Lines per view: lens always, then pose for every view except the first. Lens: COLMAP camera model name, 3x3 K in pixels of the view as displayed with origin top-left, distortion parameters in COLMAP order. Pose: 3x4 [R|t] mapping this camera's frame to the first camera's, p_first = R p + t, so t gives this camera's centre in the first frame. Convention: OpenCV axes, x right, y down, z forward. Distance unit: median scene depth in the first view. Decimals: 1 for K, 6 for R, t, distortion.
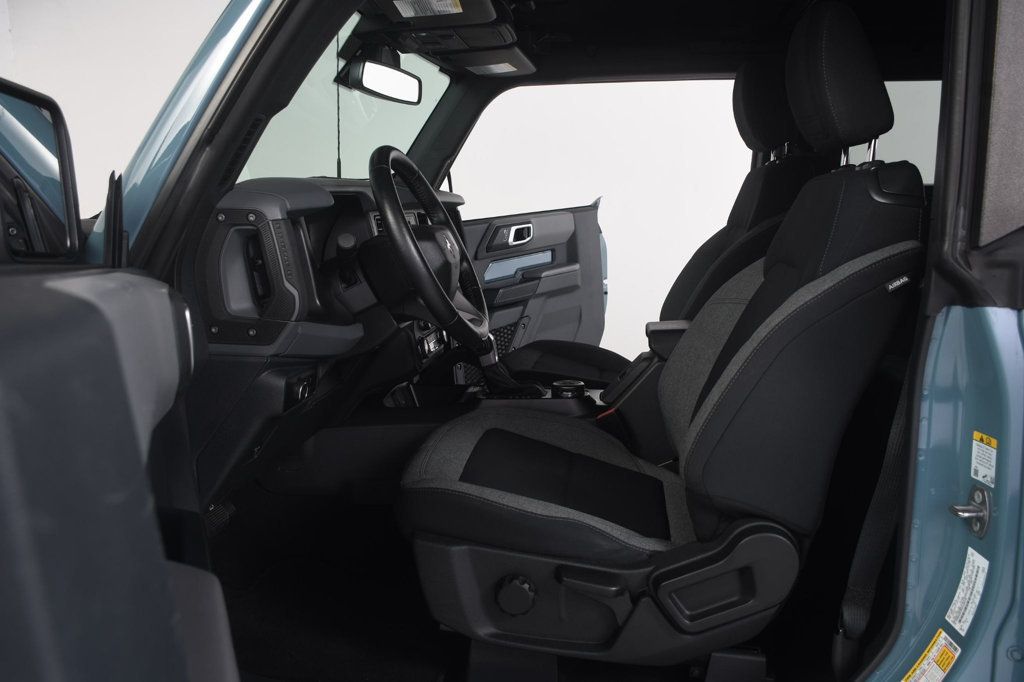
lens RADIAL K [[839.7, 0, 512.0], [0, 839.7, 341.0], [0, 0, 1]] dist [-0.082499, 0.015856]
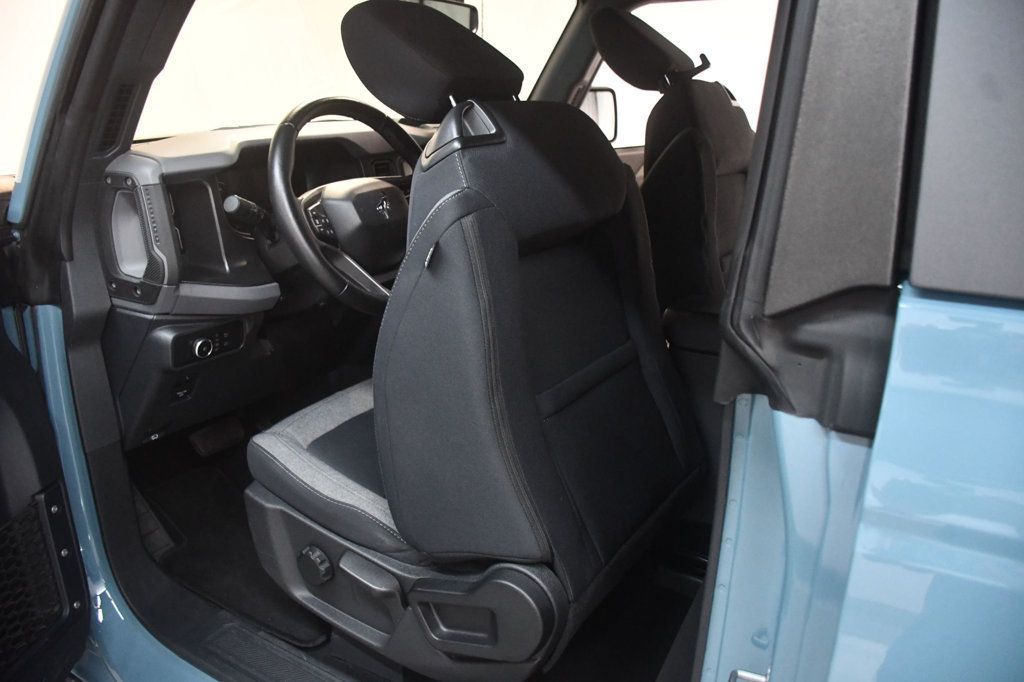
lens RADIAL K [[783.0, 0, 512.0], [0, 783.0, 341.0], [0, 0, 1]] dist [-0.139545, 0.059404]
pose [[0.894028, 0.141195, -0.425180, 0.507680], [-0.078495, 0.983725, 0.161627, -0.135195], [0.441081, -0.111125, 0.890561, 0.334609]]
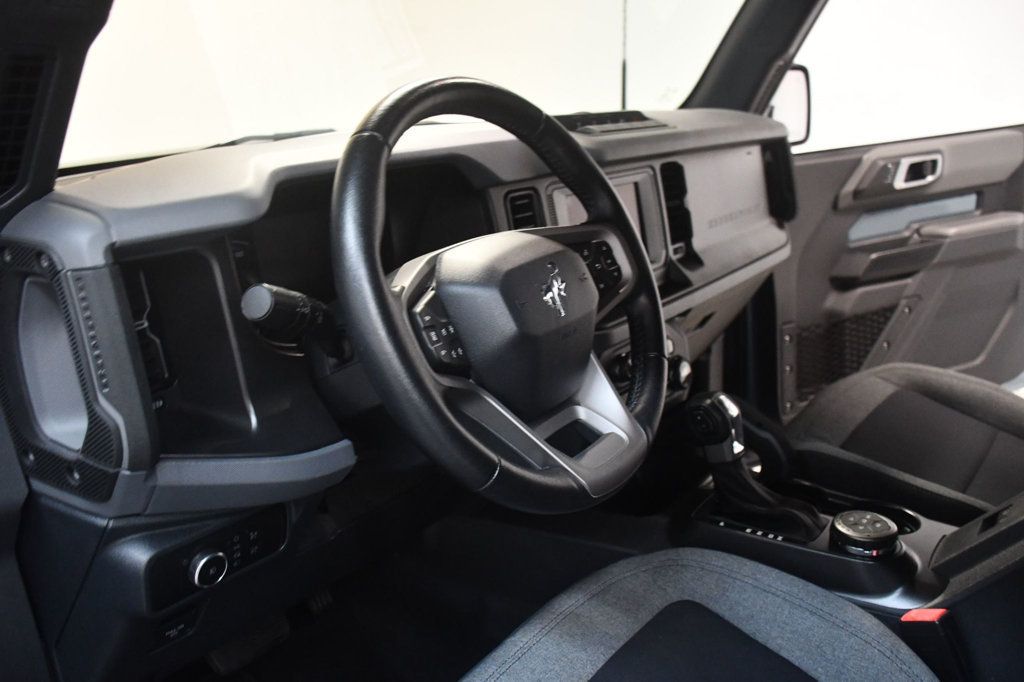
lens RADIAL K [[839.7, 0, 512.0], [0, 839.7, 341.0], [0, 0, 1]] dist [-0.082499, 0.015856]
pose [[0.860533, 0.134154, -0.491411, 0.162600], [-0.062925, 0.985305, 0.158793, -0.185963], [0.505493, -0.105725, 0.856329, 0.678984]]
